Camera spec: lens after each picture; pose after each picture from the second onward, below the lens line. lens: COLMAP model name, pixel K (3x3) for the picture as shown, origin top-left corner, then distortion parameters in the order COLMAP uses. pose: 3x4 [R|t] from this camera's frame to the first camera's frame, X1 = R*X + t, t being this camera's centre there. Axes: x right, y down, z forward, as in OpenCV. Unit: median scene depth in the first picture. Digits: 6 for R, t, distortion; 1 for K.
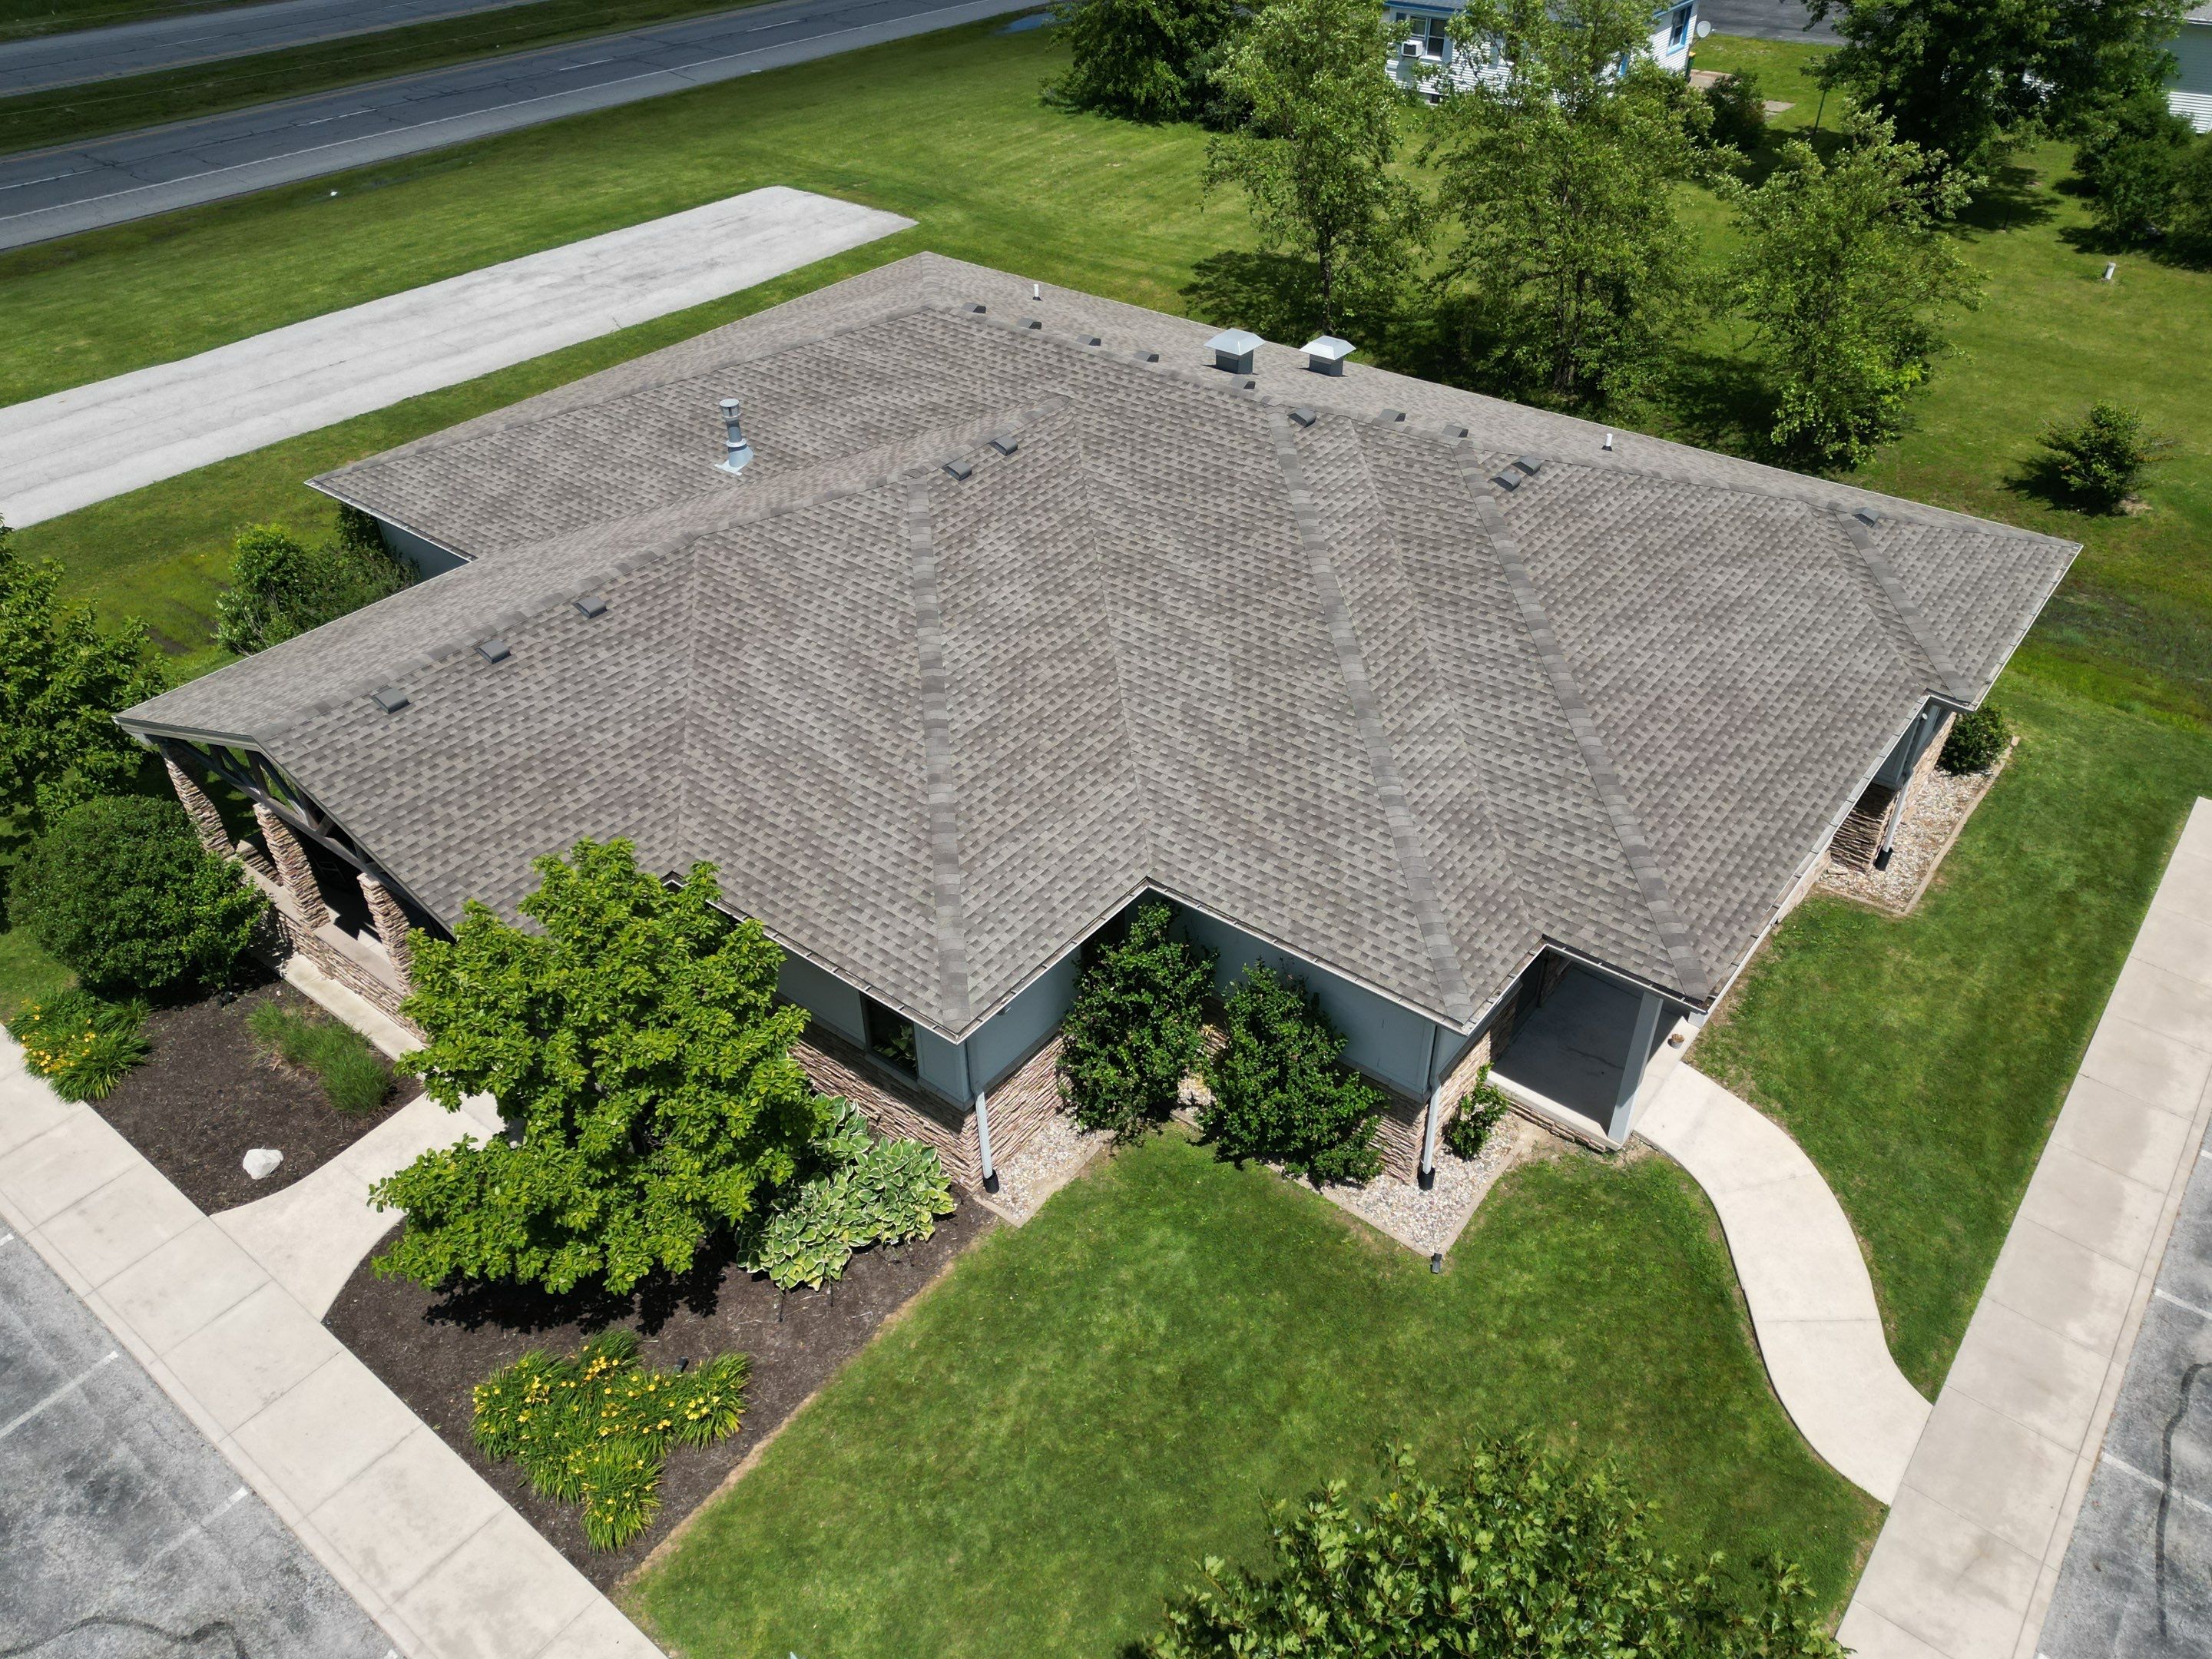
lens RADIAL K [[1606.1, 0, 1106.0], [0, 1606.1, 829.5], [0, 0, 1]] dist [0.066657, -0.050985]
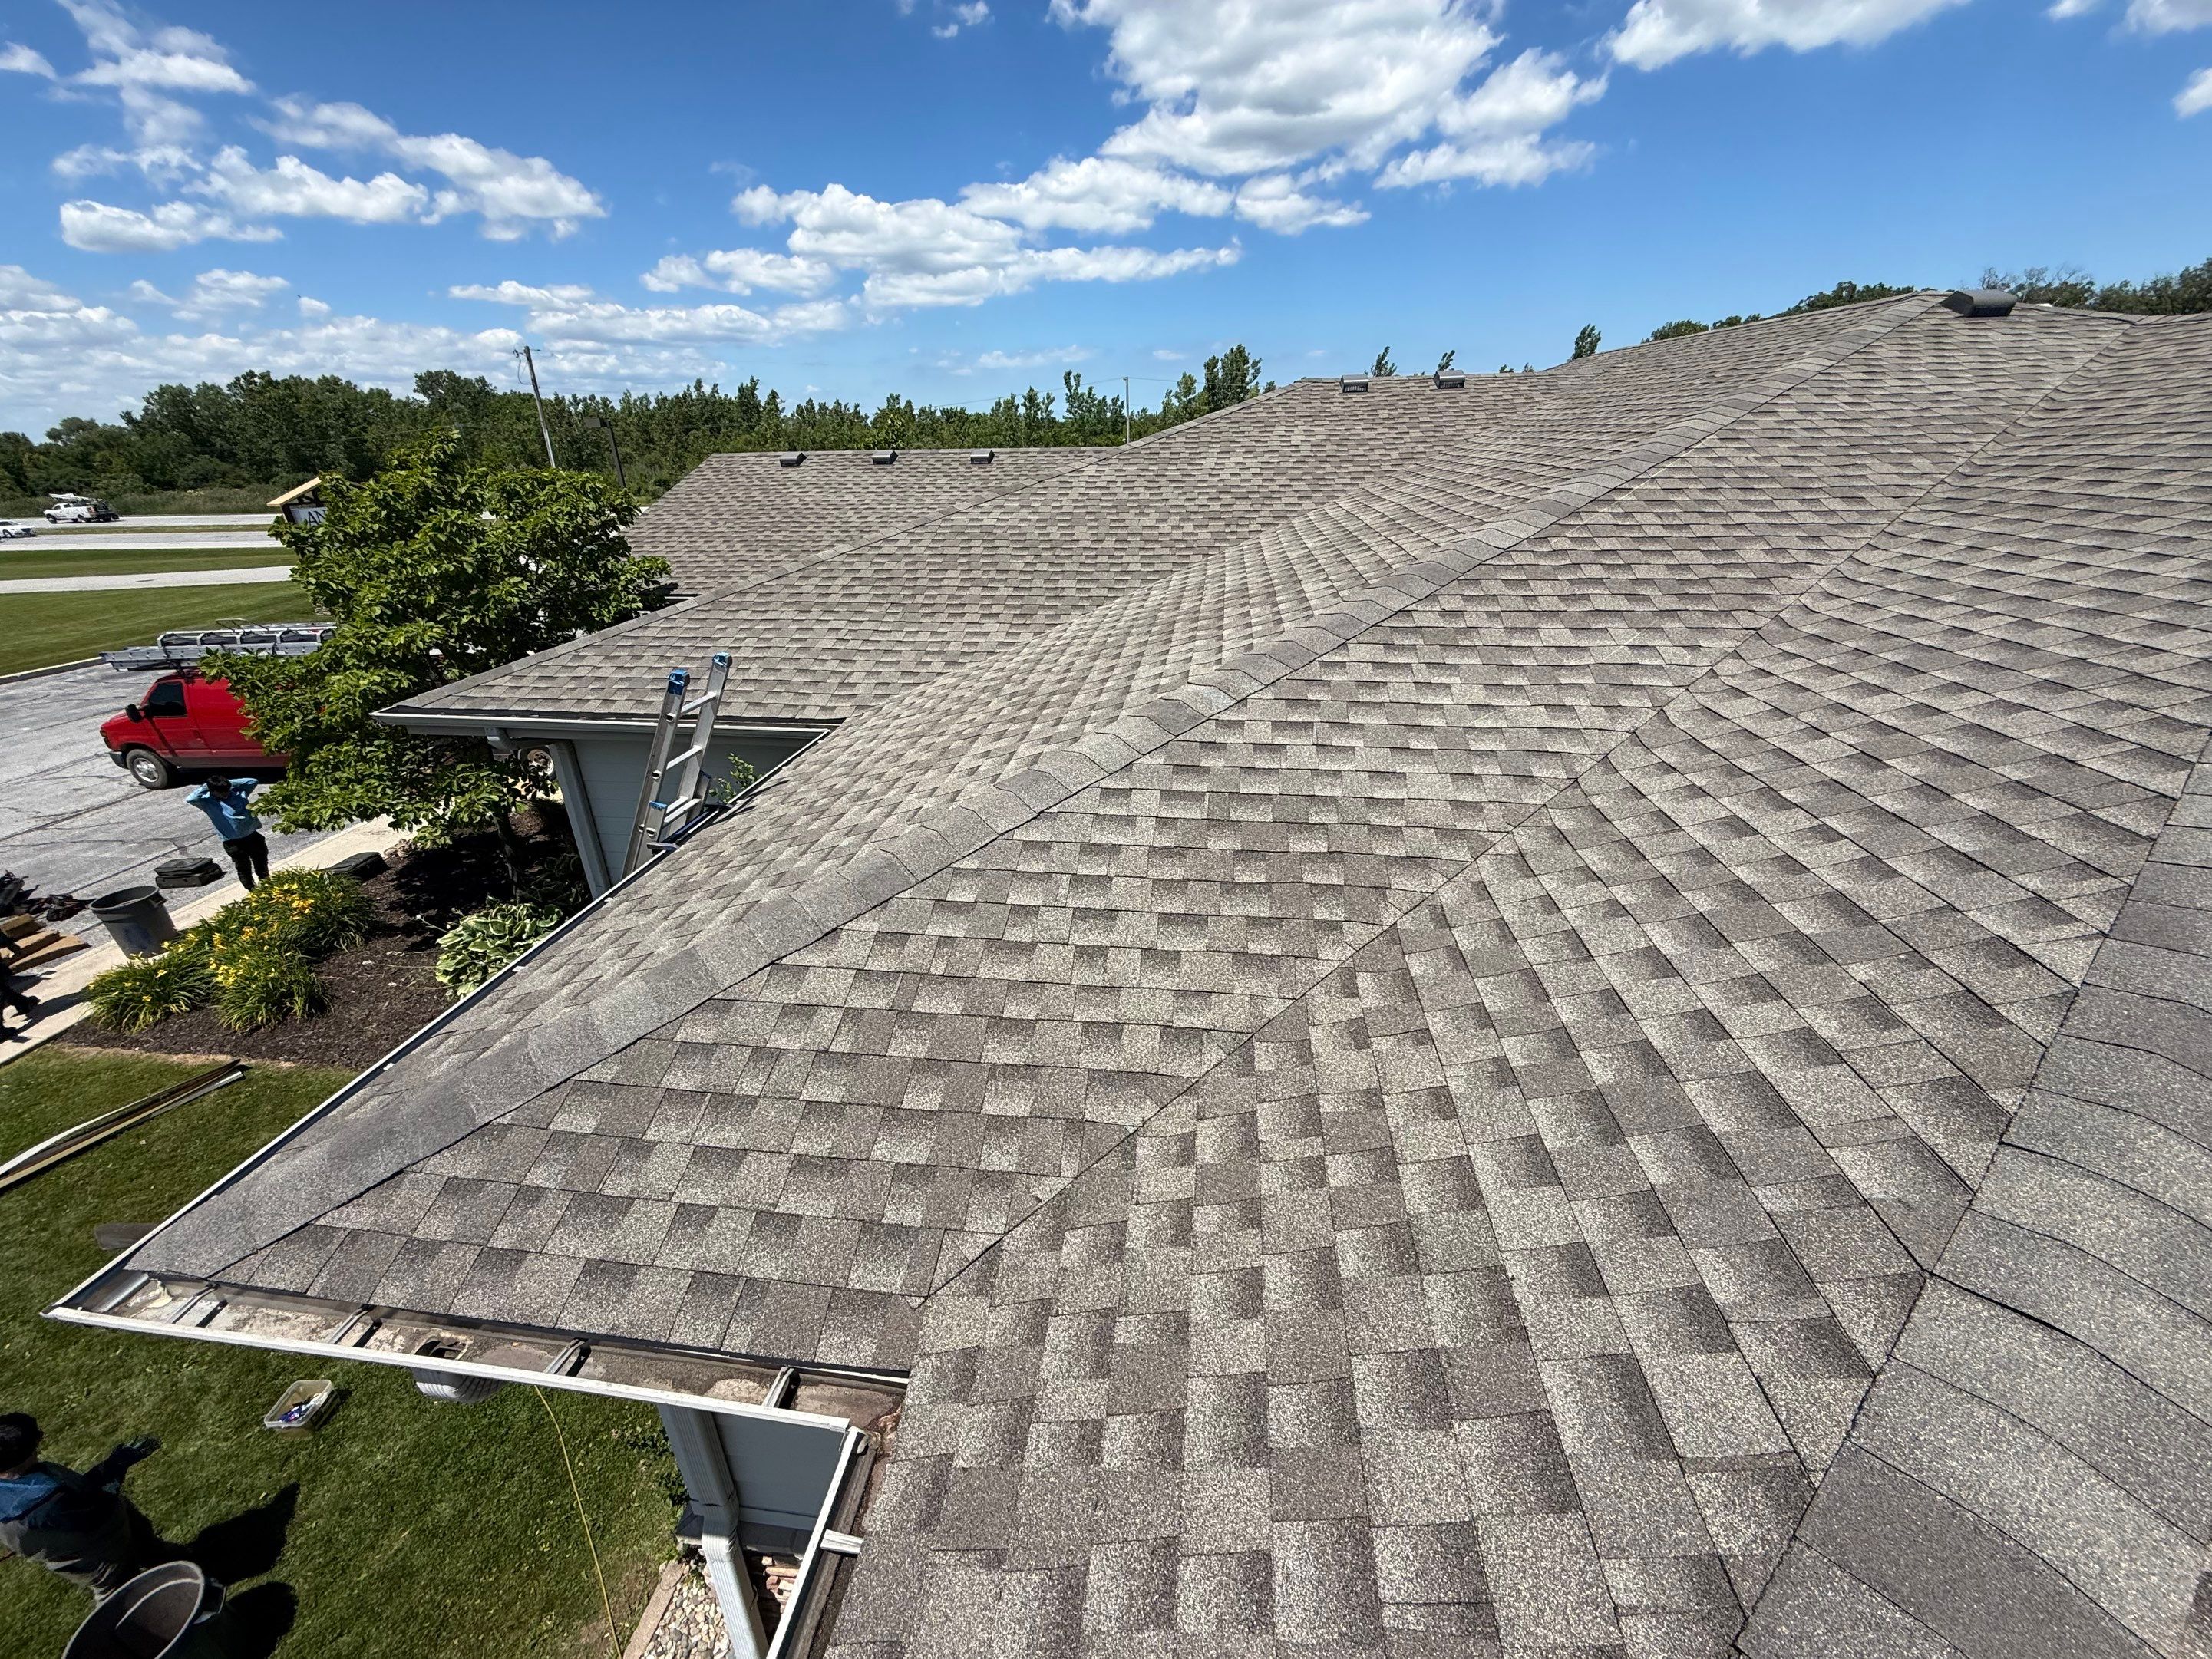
lens RADIAL K [[882.3, 0, 1096.6], [0, 882.3, 827.7], [0, 0, 1]] dist [0.000182, -0.000349]
pose [[0.501015, 0.361767, -0.786199, 0.304916], [-0.512971, 0.855796, 0.066894, -0.002709], [0.697026, 0.369782, 0.614342, 0.850015]]
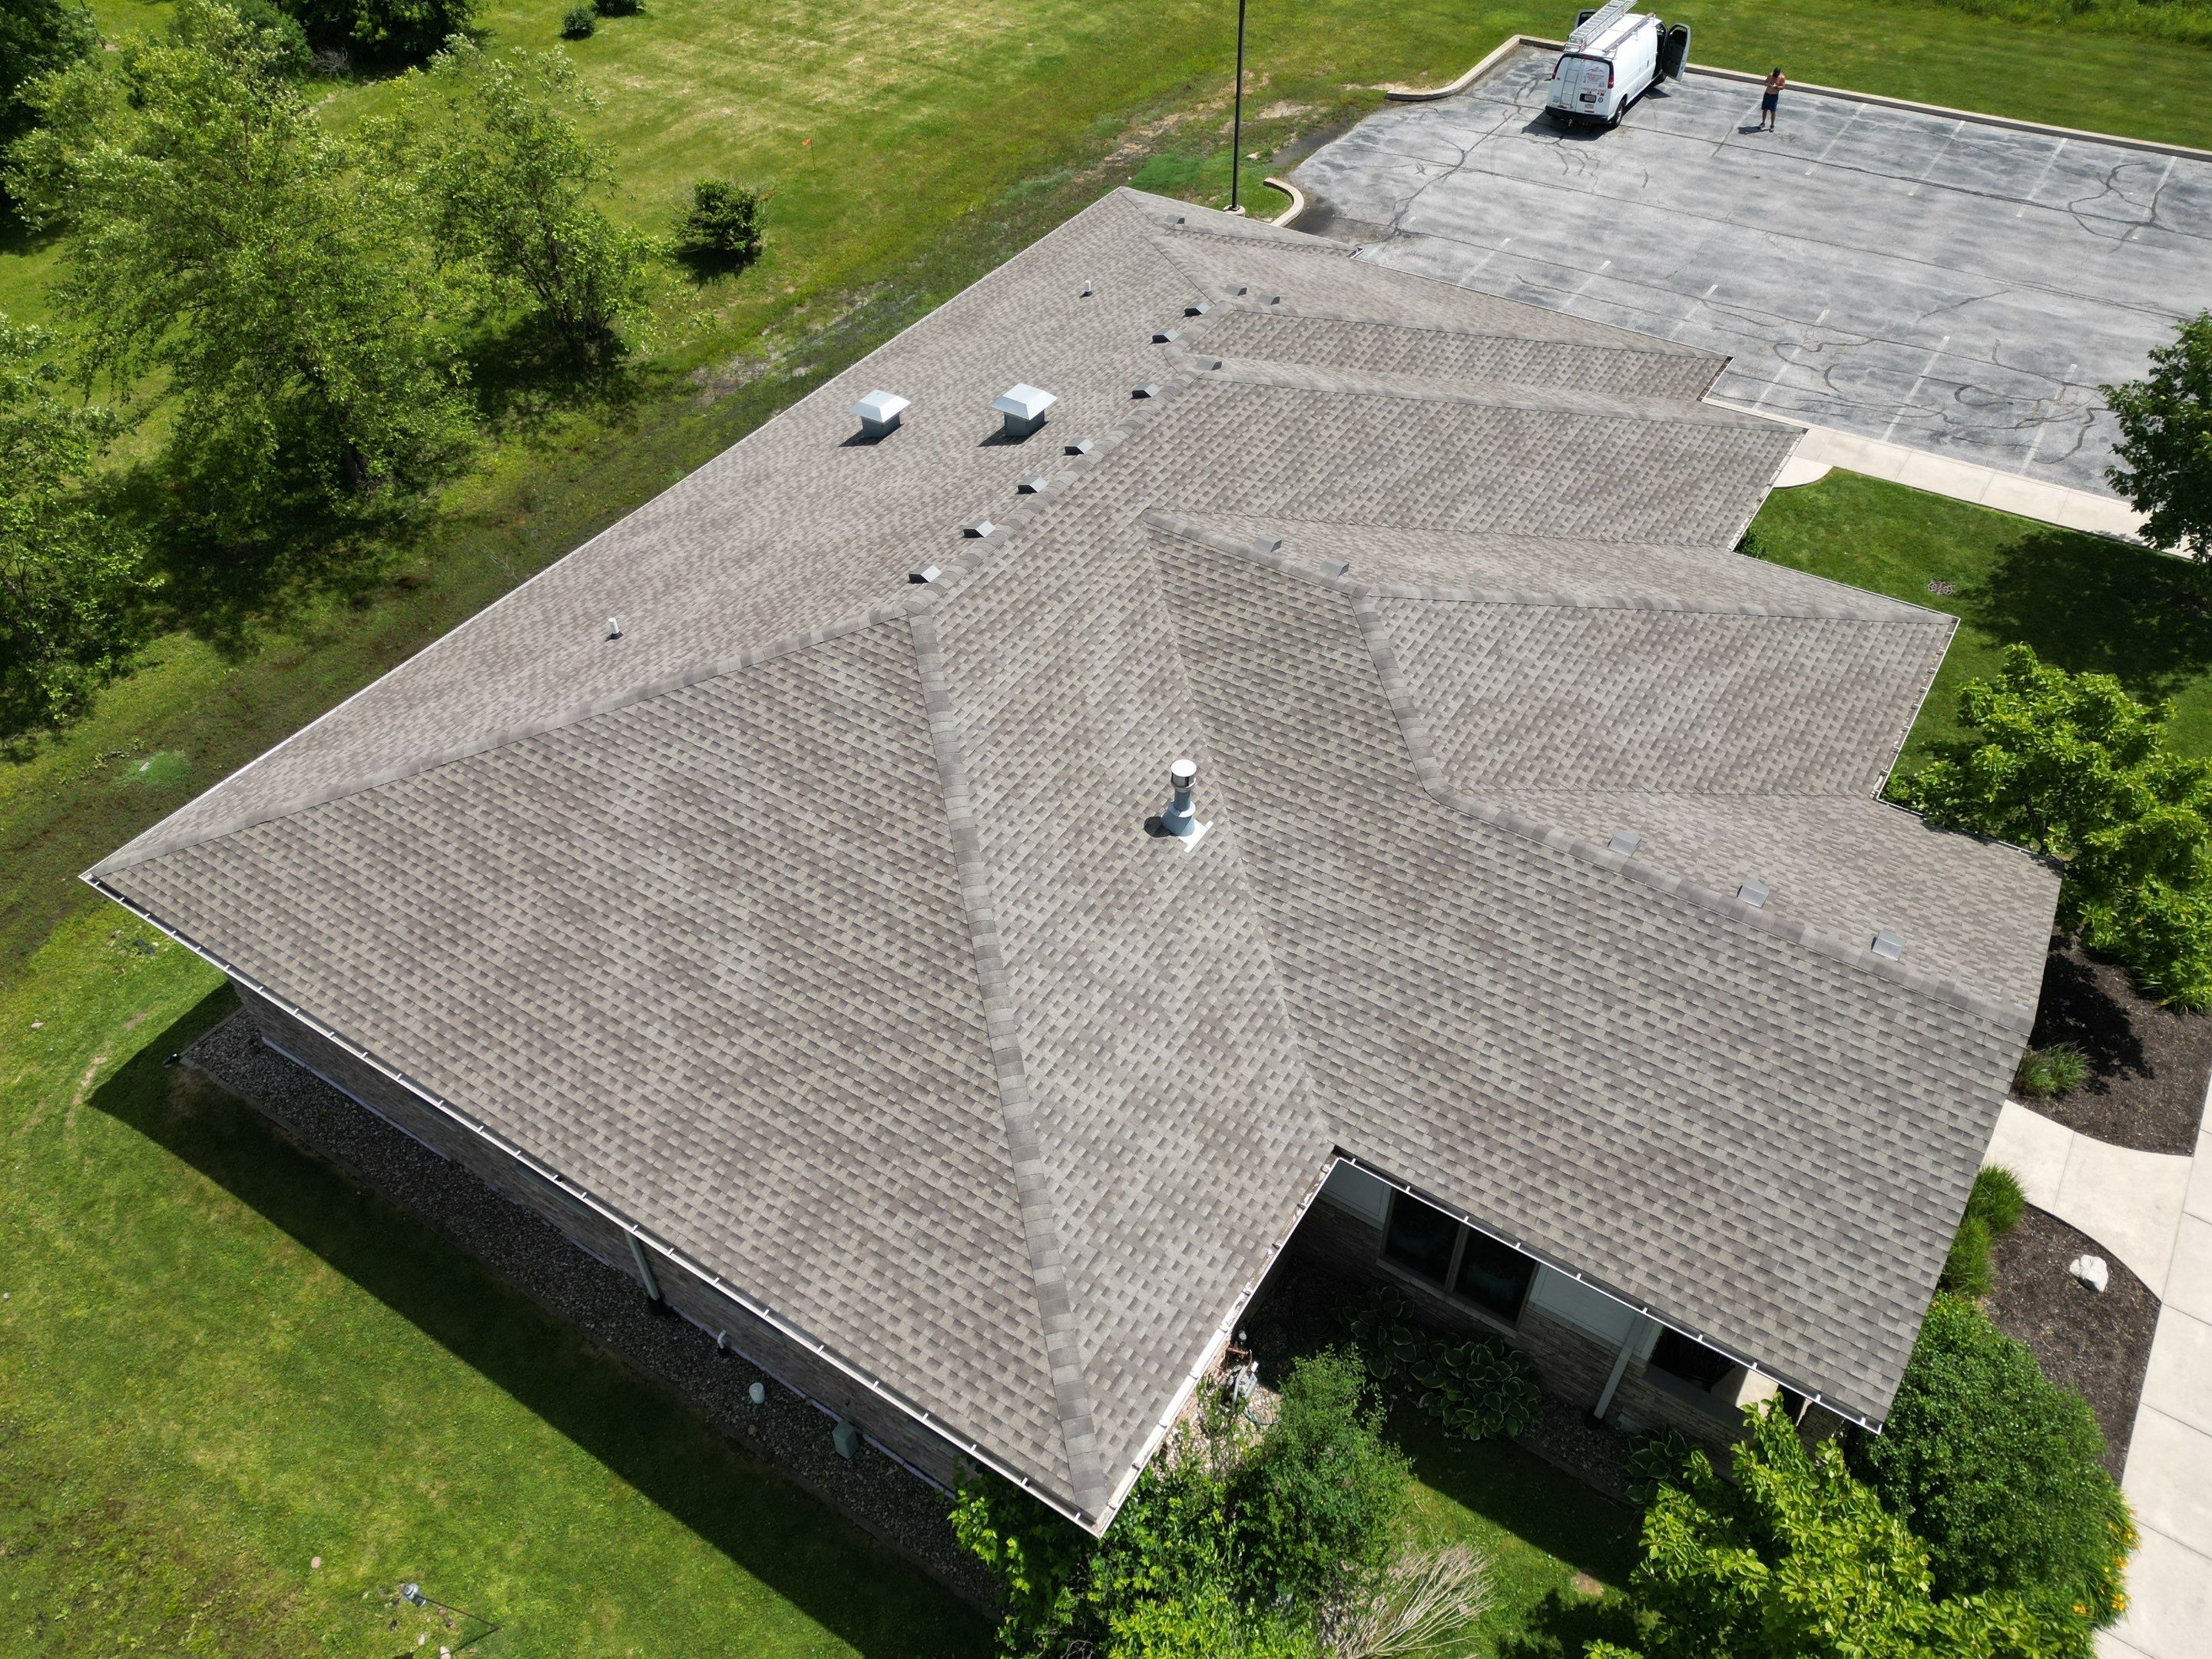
lens RADIAL K [[1605.7, 0, 1106.5], [0, 1605.7, 825.0], [0, 0, 1]] dist [0.079821, -0.079683]
pose [[-0.087934, -0.690219, 0.718238, -0.998246], [0.613466, 0.530549, 0.584959, -0.901948], [-0.784810, 0.492052, 0.376772, 0.963322]]
